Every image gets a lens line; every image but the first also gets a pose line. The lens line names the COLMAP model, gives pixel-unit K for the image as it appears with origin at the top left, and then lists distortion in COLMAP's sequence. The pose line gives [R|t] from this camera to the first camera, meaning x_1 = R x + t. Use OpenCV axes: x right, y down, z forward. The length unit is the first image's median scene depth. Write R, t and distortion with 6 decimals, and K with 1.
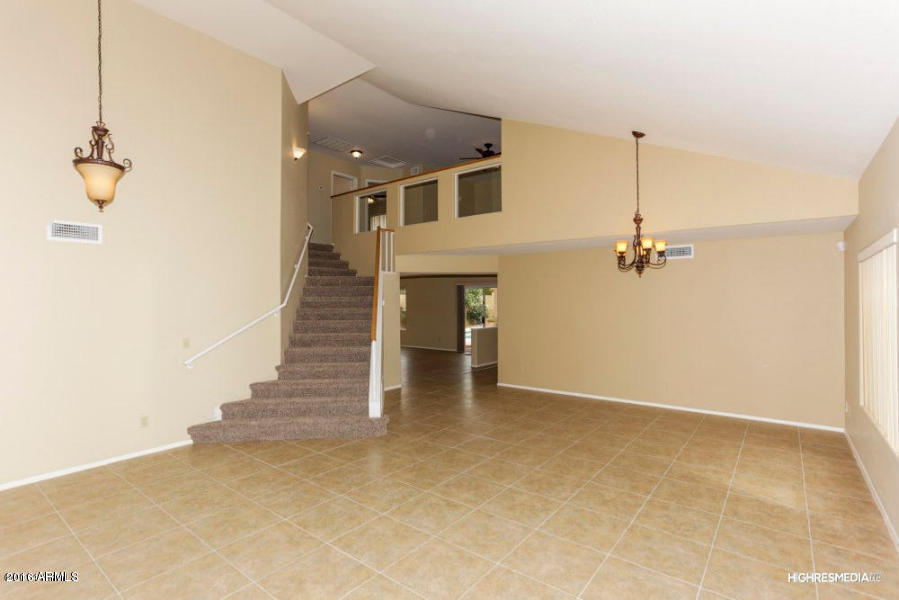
lens RADIAL K [[436.8, 0, 451.2], [0, 436.8, 300.1], [0, 0, 1]] dist [-0.034106, 0.023595]
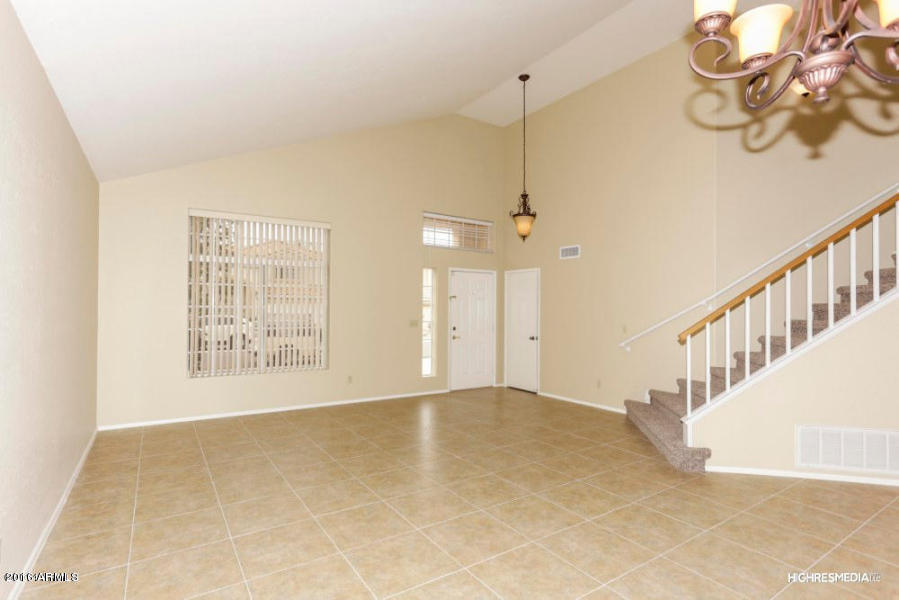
lens RADIAL K [[454.8, 0, 446.2], [0, 454.8, 307.8], [0, 0, 1]] dist [-0.029472, 0.000990]
pose [[-0.323225, -0.000737, -0.946322, 0.789302], [-0.006324, 0.999979, 0.001381, 0.045828], [0.946301, 0.006431, -0.323223, 1.006801]]
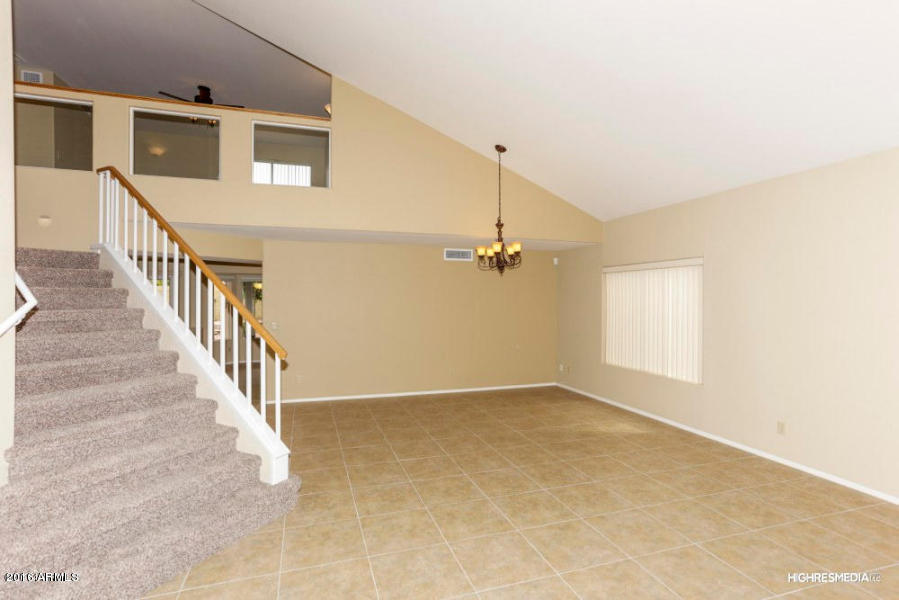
lens RADIAL K [[436.8, 0, 451.2], [0, 436.8, 300.1], [0, 0, 1]] dist [-0.034106, 0.023595]
pose [[0.562581, -0.001702, 0.826740, -0.645774], [-0.002587, 0.999989, 0.003819, 0.006351], [-0.826738, -0.004287, 0.562571, 0.528447]]
